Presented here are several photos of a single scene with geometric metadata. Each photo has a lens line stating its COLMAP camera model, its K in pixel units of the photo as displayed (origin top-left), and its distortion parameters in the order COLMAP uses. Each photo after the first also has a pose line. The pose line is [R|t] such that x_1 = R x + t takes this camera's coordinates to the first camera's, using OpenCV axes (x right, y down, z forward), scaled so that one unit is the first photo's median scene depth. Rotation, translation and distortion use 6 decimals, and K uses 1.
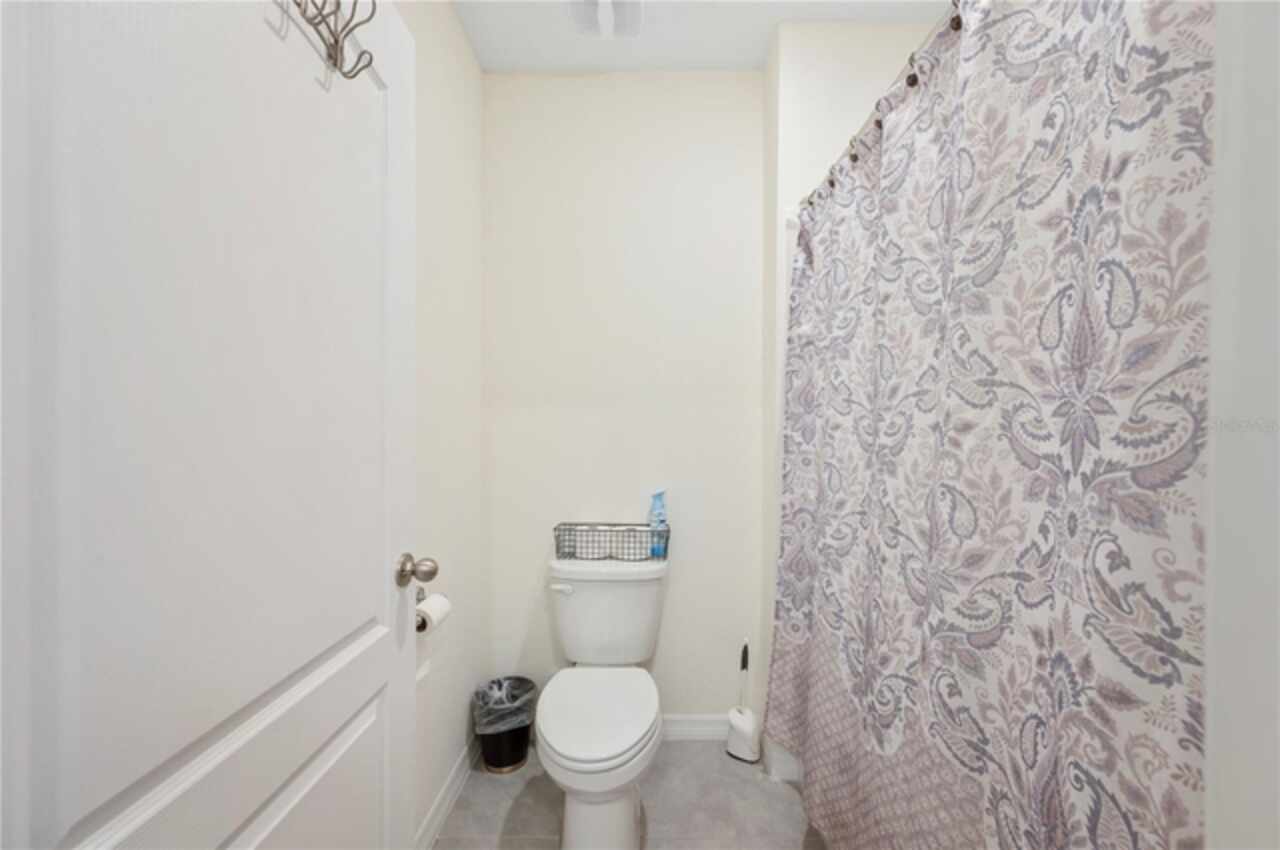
lens RADIAL K [[509.7, 0, 639.1], [0, 509.7, 420.2], [0, 0, 1]] dist [-0.000220, -0.000353]
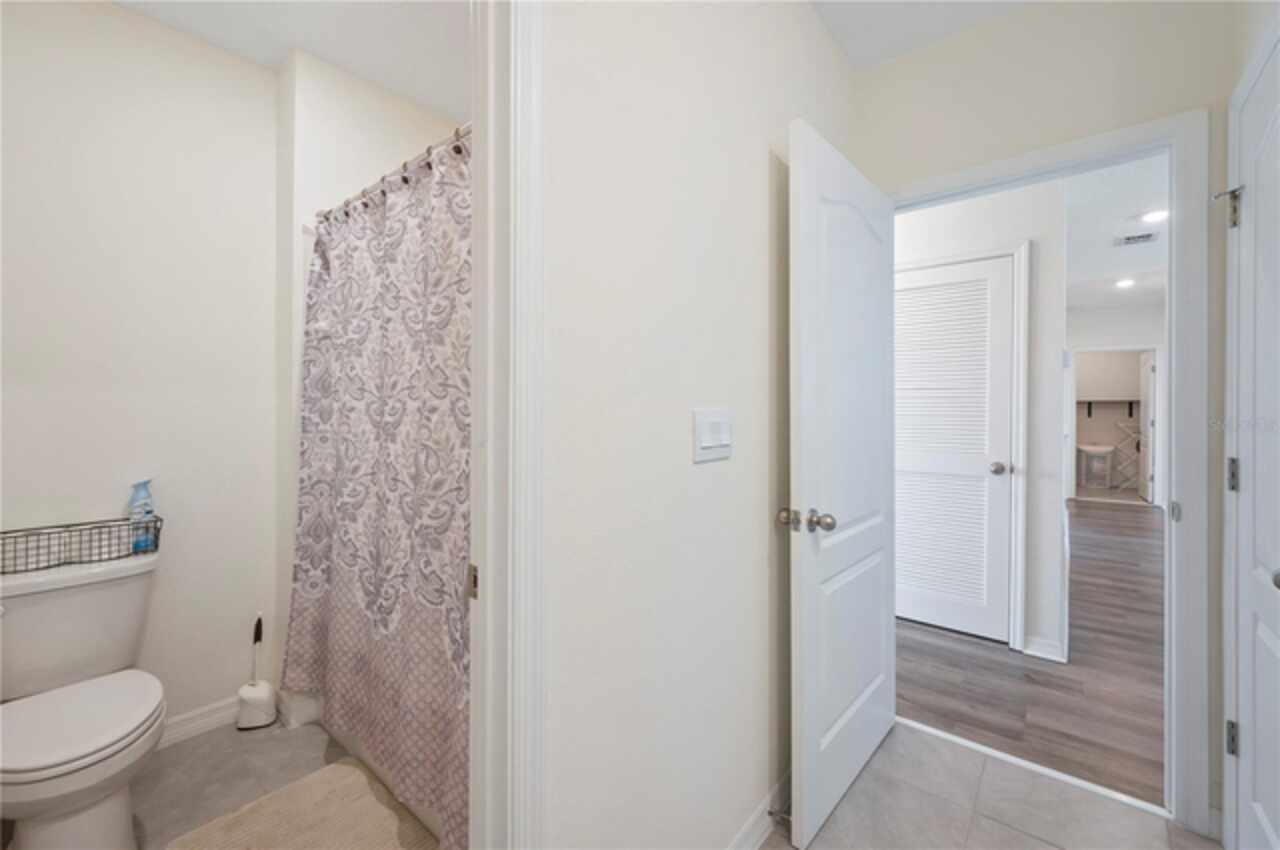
lens RADIAL K [[509.7, 0, 639.1], [0, 509.7, 420.2], [0, 0, 1]] dist [-0.000220, -0.000353]
pose [[0.630771, -0.016047, 0.775803, -0.152807], [-0.010904, 0.999504, 0.029539, -0.005422], [-0.775892, -0.027092, 0.630283, -0.371086]]
